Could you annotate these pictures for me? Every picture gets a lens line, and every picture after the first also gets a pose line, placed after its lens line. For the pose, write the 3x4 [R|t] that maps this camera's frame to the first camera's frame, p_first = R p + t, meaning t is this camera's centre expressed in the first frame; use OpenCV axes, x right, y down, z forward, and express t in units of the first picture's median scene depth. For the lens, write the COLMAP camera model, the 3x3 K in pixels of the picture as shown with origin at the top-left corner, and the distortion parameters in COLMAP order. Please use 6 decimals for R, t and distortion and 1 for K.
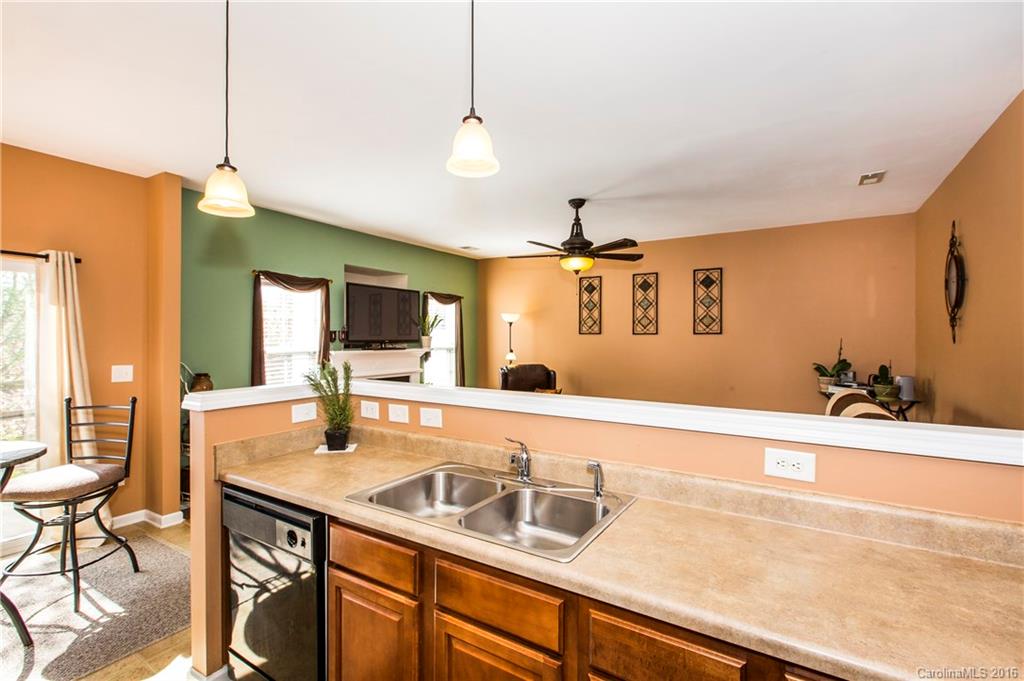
lens RADIAL K [[467.1, 0, 511.2], [0, 467.1, 339.7], [0, 0, 1]] dist [0.003498, -0.000119]
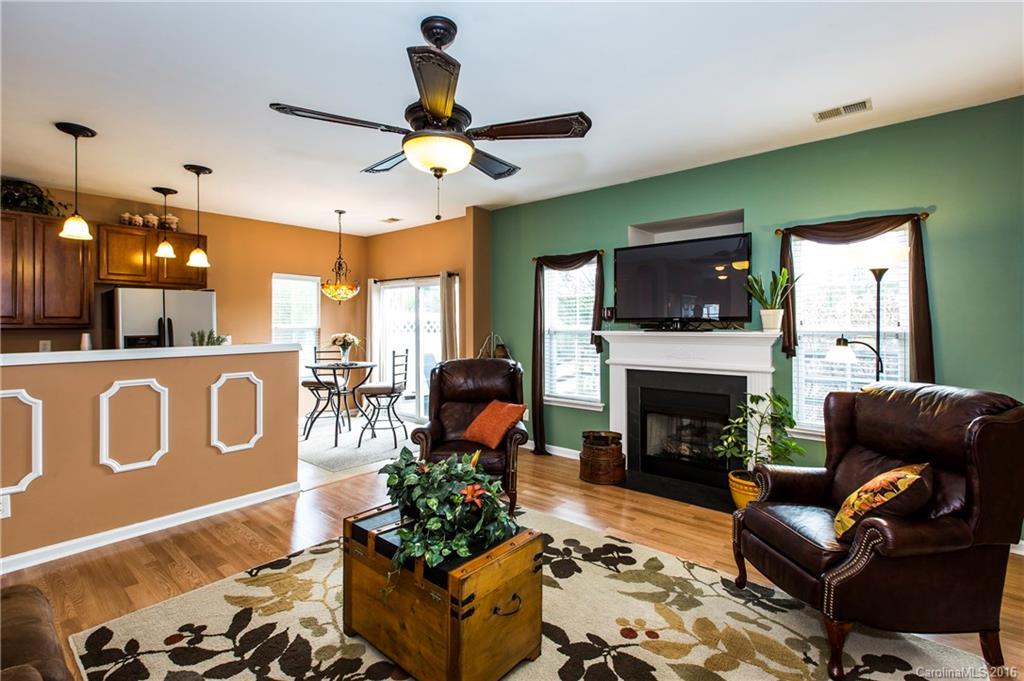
lens RADIAL K [[467.1, 0, 505.4], [0, 467.1, 323.2], [0, 0, 1]] dist [0.003498, -0.000119]
pose [[-0.150838, -0.005883, -0.988541, 0.456057], [-0.002360, 0.999982, -0.005591, 0.013545], [0.988556, 0.001490, -0.150849, 0.847119]]
